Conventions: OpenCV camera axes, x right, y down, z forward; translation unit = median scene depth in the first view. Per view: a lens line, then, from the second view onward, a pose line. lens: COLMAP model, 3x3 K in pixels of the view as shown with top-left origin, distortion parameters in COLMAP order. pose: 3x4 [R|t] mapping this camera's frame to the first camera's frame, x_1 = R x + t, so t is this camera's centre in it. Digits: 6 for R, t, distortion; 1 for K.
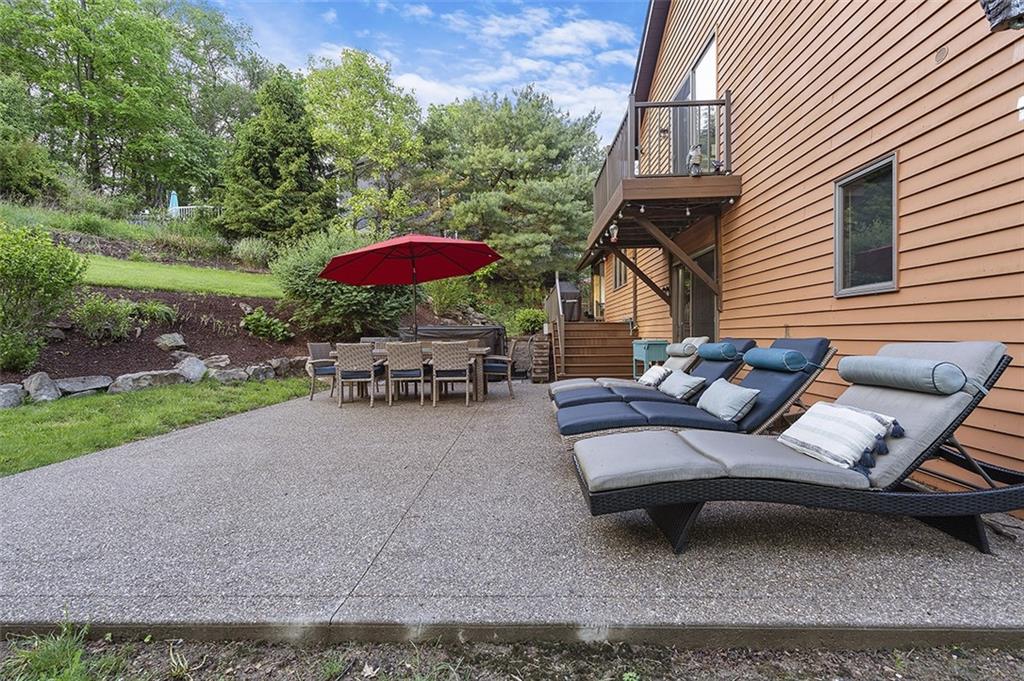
lens RADIAL K [[461.0, 0, 512.0], [0, 461.0, 340.5], [0, 0, 1]] dist [-0.004815, 0.000614]
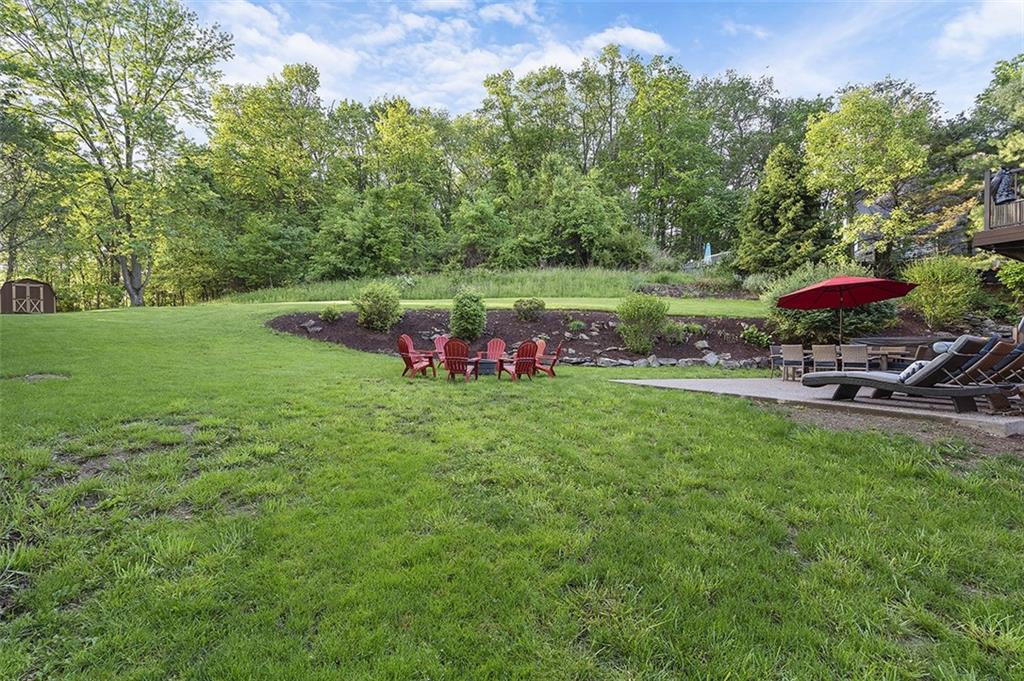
lens RADIAL K [[461.0, 0, 512.0], [0, 461.0, 340.5], [0, 0, 1]] dist [-0.004815, 0.000614]
pose [[0.511035, 0.007639, -0.859526, 0.255473], [-0.037295, 0.999216, -0.013294, 0.021252], [0.858751, 0.038850, 0.510919, -0.334846]]
